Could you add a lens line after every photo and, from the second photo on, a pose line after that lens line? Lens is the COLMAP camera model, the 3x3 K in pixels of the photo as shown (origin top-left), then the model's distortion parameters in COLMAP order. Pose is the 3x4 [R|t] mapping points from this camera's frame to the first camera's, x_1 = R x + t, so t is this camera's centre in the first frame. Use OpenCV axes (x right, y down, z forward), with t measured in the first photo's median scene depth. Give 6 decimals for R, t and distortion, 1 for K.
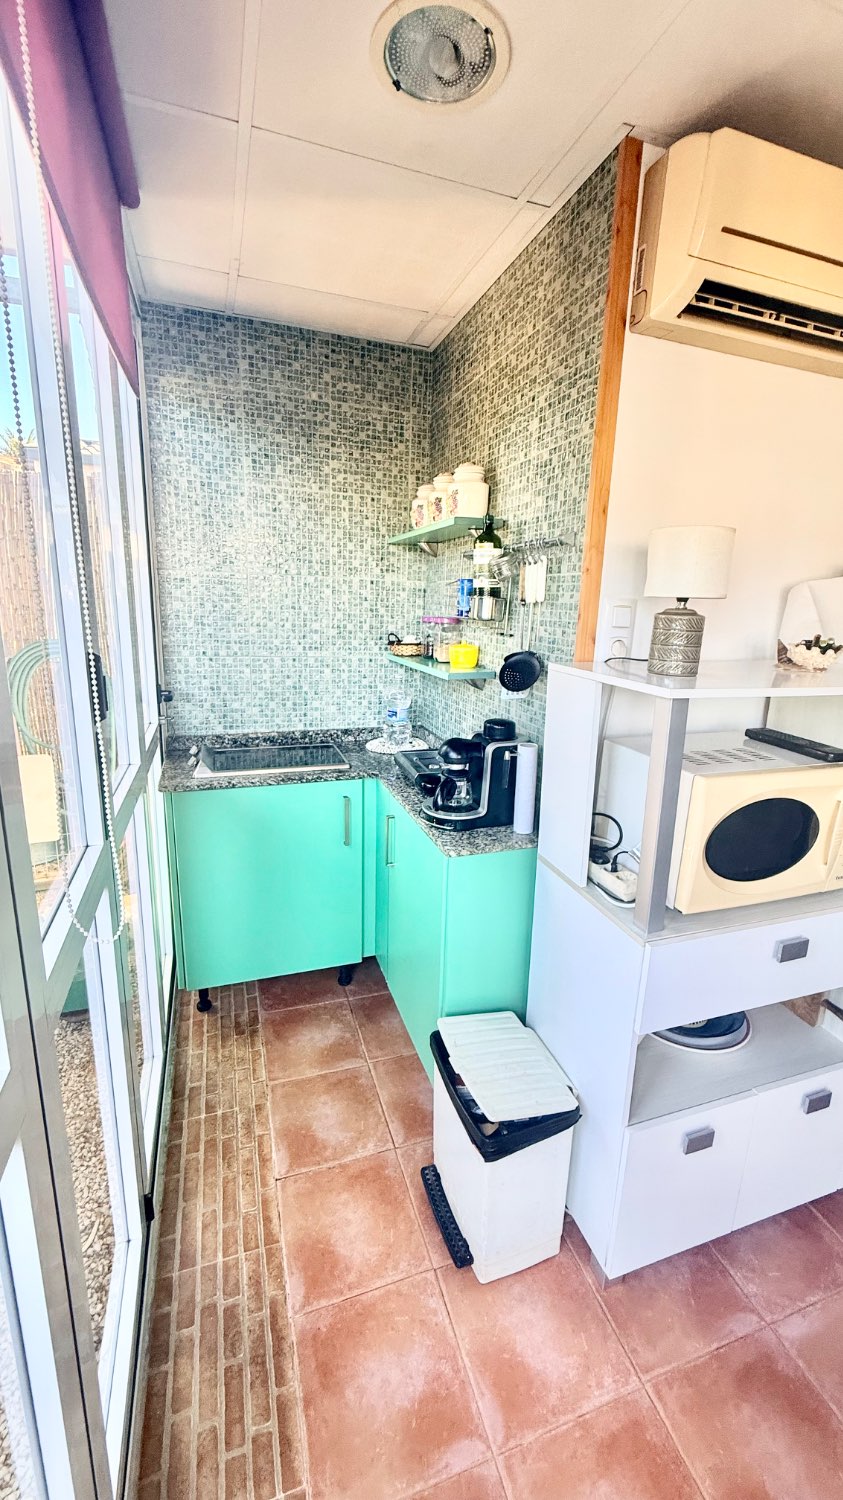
lens RADIAL K [[599.3, 0, 423.5], [0, 599.3, 744.2], [0, 0, 1]] dist [0.000624, 0.000043]
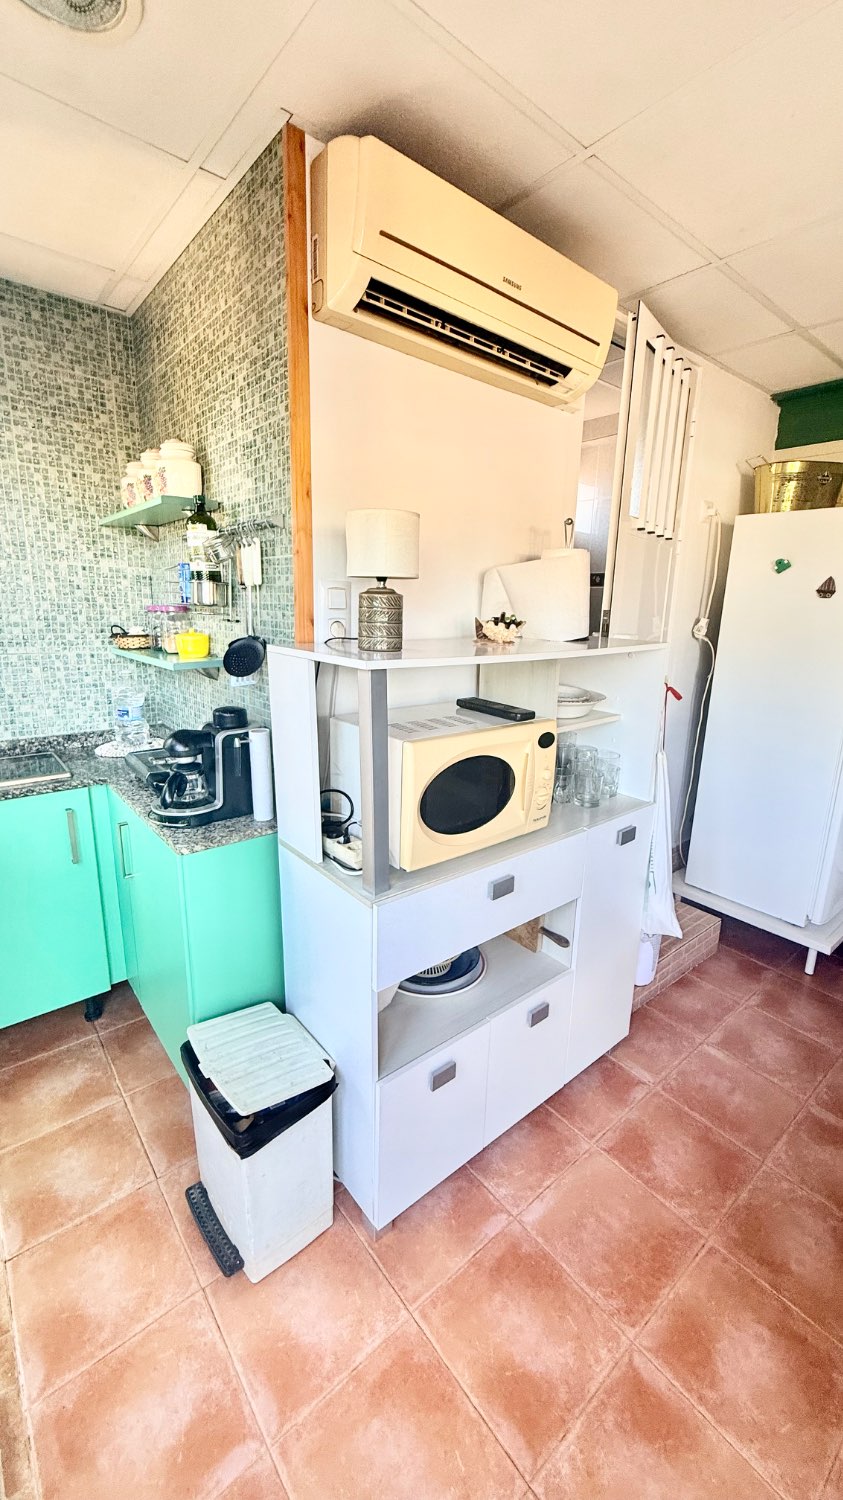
lens RADIAL K [[599.3, 0, 423.0], [0, 599.3, 744.0], [0, 0, 1]] dist [0.000624, 0.000043]
pose [[0.934115, -0.090249, 0.345374, 0.081508], [0.088671, 0.995852, 0.020402, 0.026489], [-0.345783, 0.011567, 0.938243, -0.016146]]
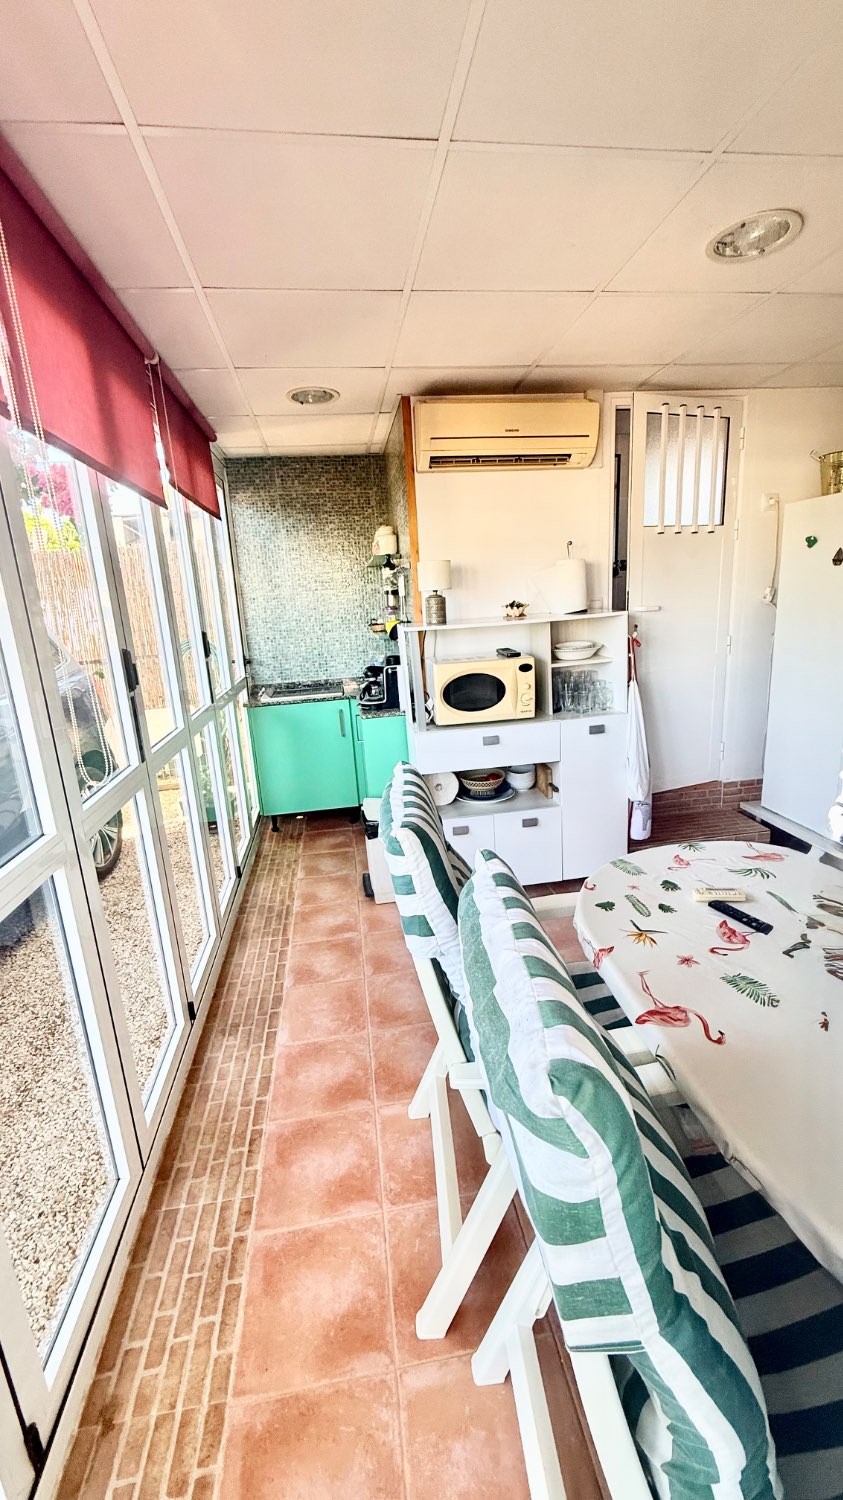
lens RADIAL K [[599.3, 0, 424.0], [0, 599.3, 744.4], [0, 0, 1]] dist [0.000624, 0.000043]
pose [[0.979650, -0.041130, -0.196456, 0.626313], [0.042706, 0.999080, 0.003794, 0.260770], [0.196119, -0.012106, 0.980505, -0.983845]]
